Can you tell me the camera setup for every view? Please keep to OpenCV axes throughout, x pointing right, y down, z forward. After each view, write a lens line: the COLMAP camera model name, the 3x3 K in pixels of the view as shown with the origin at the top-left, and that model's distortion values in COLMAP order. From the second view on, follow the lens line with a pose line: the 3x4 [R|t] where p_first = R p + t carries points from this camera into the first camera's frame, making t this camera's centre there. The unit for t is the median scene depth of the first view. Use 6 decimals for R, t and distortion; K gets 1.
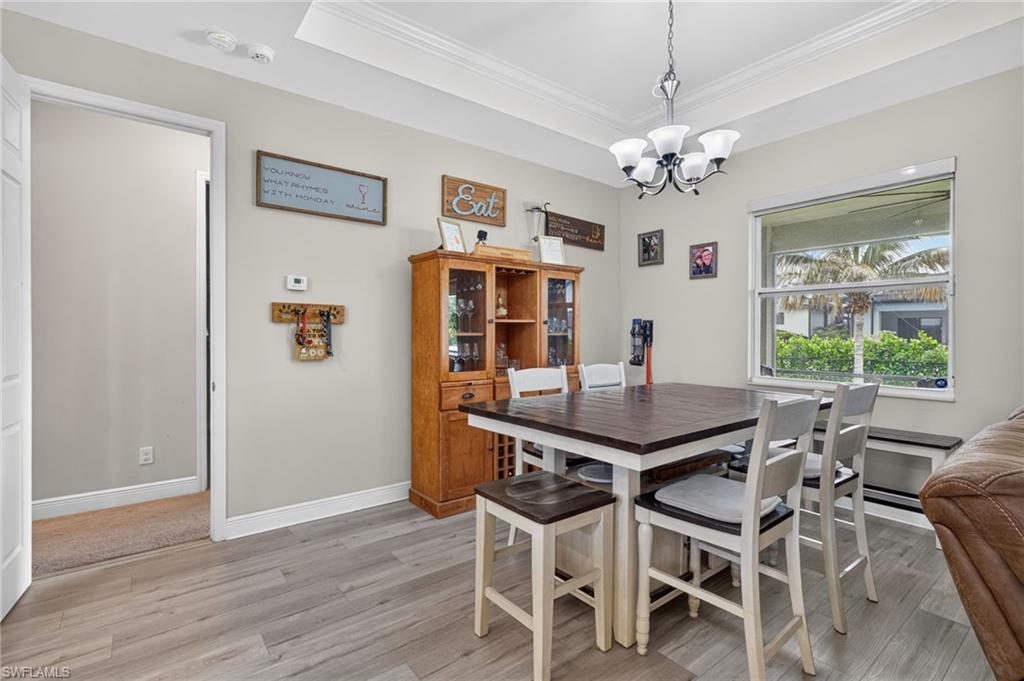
lens RADIAL K [[488.2, 0, 509.0], [0, 488.2, 336.6], [0, 0, 1]] dist [0.003067, 0.001929]
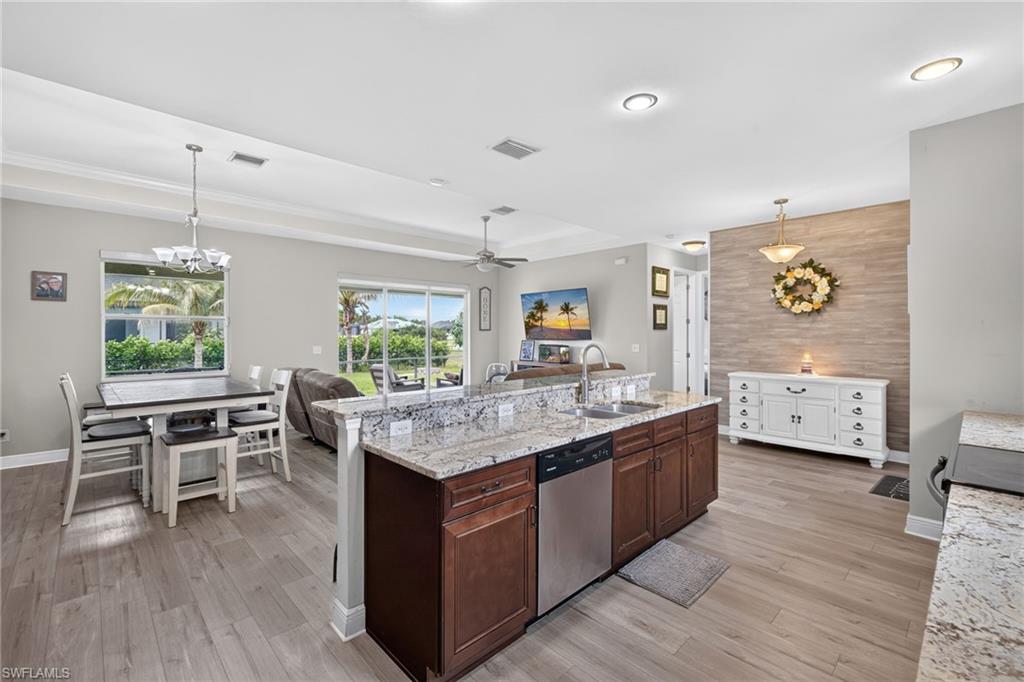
lens RADIAL K [[446.3, 0, 510.8], [0, 446.3, 338.1], [0, 0, 1]] dist [0.008903, -0.001203]
pose [[-0.100679, -0.017207, 0.994770, -1.020500], [0.003238, 0.999839, 0.017622, -0.052125], [-0.994914, 0.004995, -0.100607, -0.029050]]
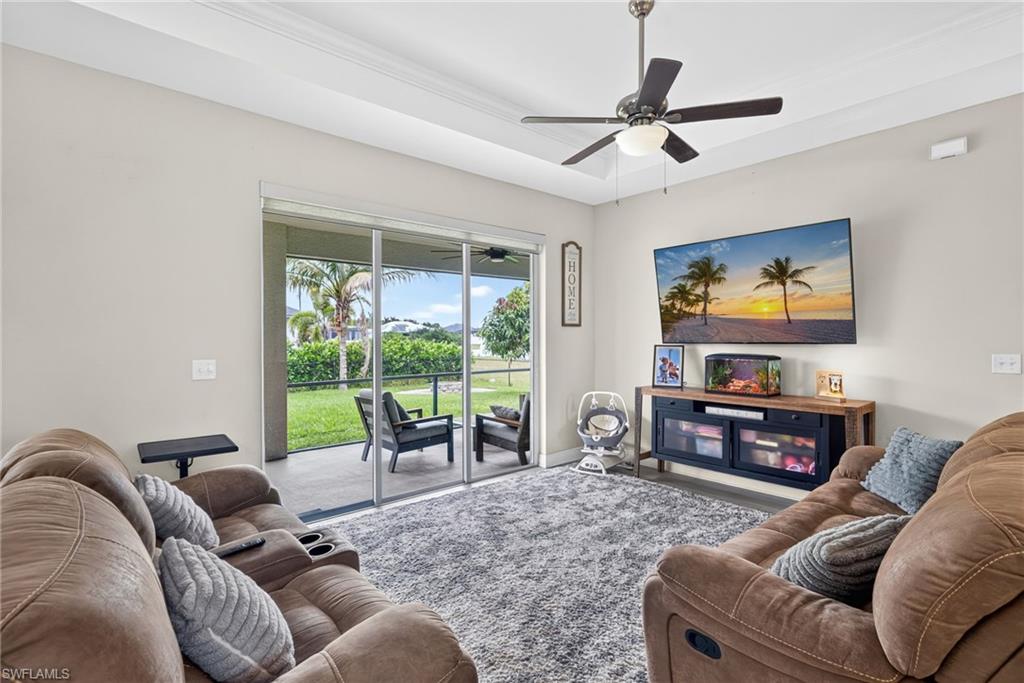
lens RADIAL K [[488.2, 0, 507.9], [0, 488.2, 344.0], [0, 0, 1]] dist [0.003067, 0.001929]
pose [[-0.054811, -0.018946, 0.998317, 0.106042], [0.006985, 0.999788, 0.019358, -0.026791], [-0.998472, 0.008034, -0.054667, 0.129564]]
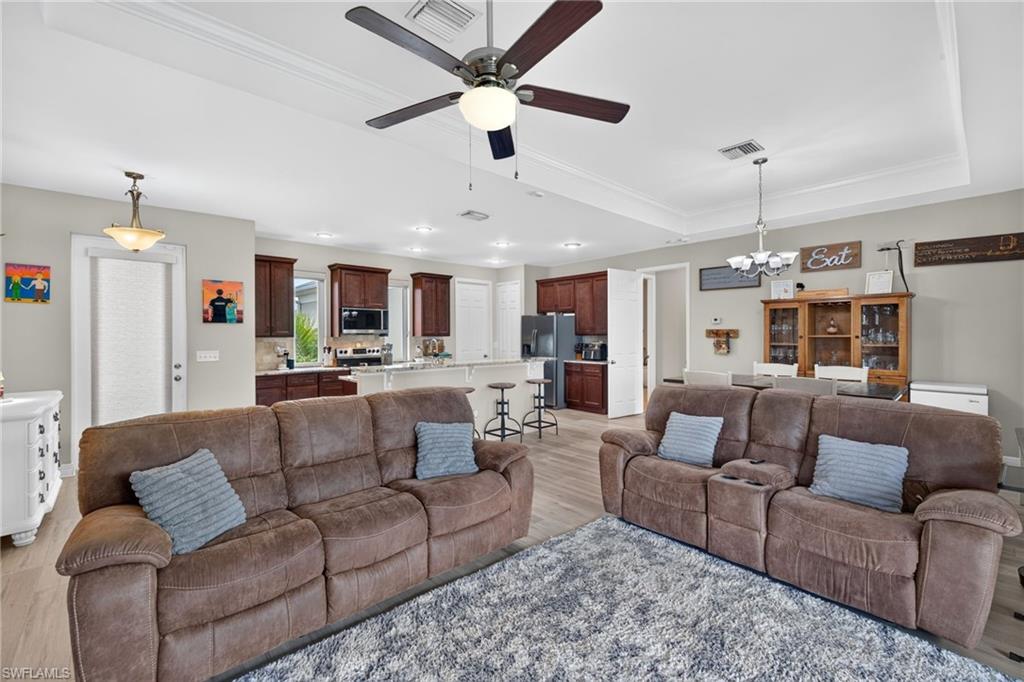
lens RADIAL K [[427.2, 0, 502.9], [0, 427.2, 340.2], [0, 0, 1]] dist [0.007073, -0.001183]
pose [[0.069904, 0.010197, -0.997502, 1.347690], [0.002534, 0.999943, 0.010399, -0.036619], [0.997551, -0.003255, 0.069874, -0.131568]]
